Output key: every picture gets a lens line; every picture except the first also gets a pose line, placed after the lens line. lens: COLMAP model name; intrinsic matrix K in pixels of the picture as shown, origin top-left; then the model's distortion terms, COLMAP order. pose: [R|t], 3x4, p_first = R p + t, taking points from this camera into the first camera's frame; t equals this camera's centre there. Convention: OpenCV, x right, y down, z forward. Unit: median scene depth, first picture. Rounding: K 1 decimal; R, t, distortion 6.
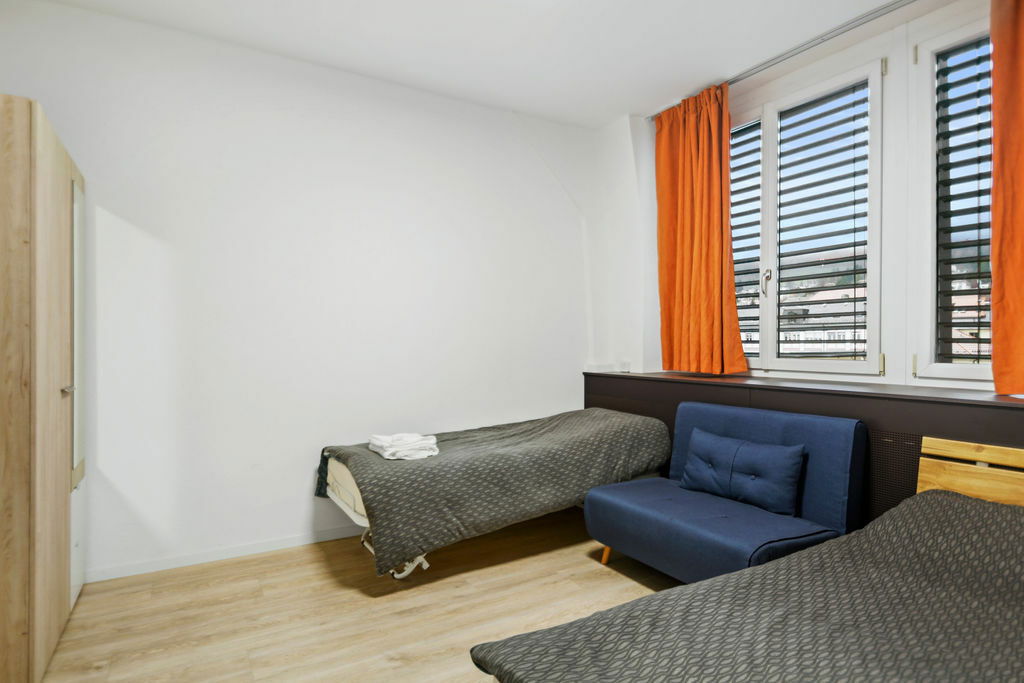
lens RADIAL K [[561.9, 0, 512.0], [0, 561.9, 341.5], [0, 0, 1]] dist [-0.007637, -0.001624]
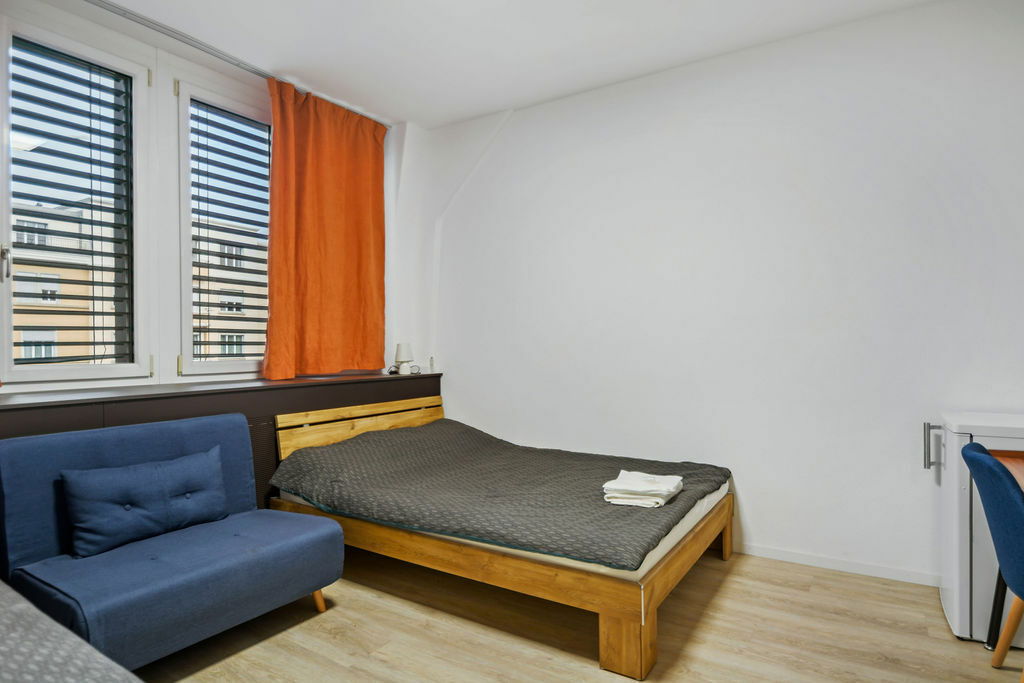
lens RADIAL K [[561.9, 0, 512.0], [0, 561.9, 341.5], [0, 0, 1]] dist [-0.007637, -0.001624]
pose [[-0.423778, 0.000754, 0.905766, -0.628383], [0.002478, 0.999997, 0.000327, -0.003388], [-0.905763, 0.002383, -0.423779, 0.952485]]
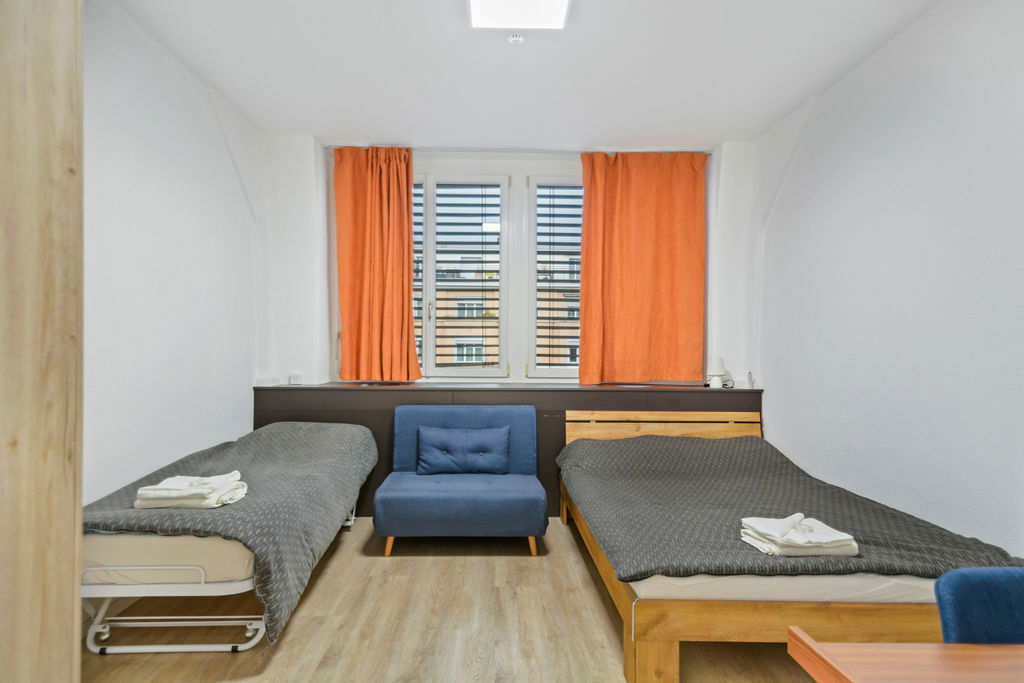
lens RADIAL K [[544.9, 0, 512.0], [0, 544.9, 341.5], [0, 0, 1]] dist [0.021188, -0.000219]
pose [[0.489062, 0.019270, 0.872036, -0.753442], [-0.006050, 0.999807, -0.018700, -0.012544], [-0.872228, 0.003869, 0.489084, 0.282300]]
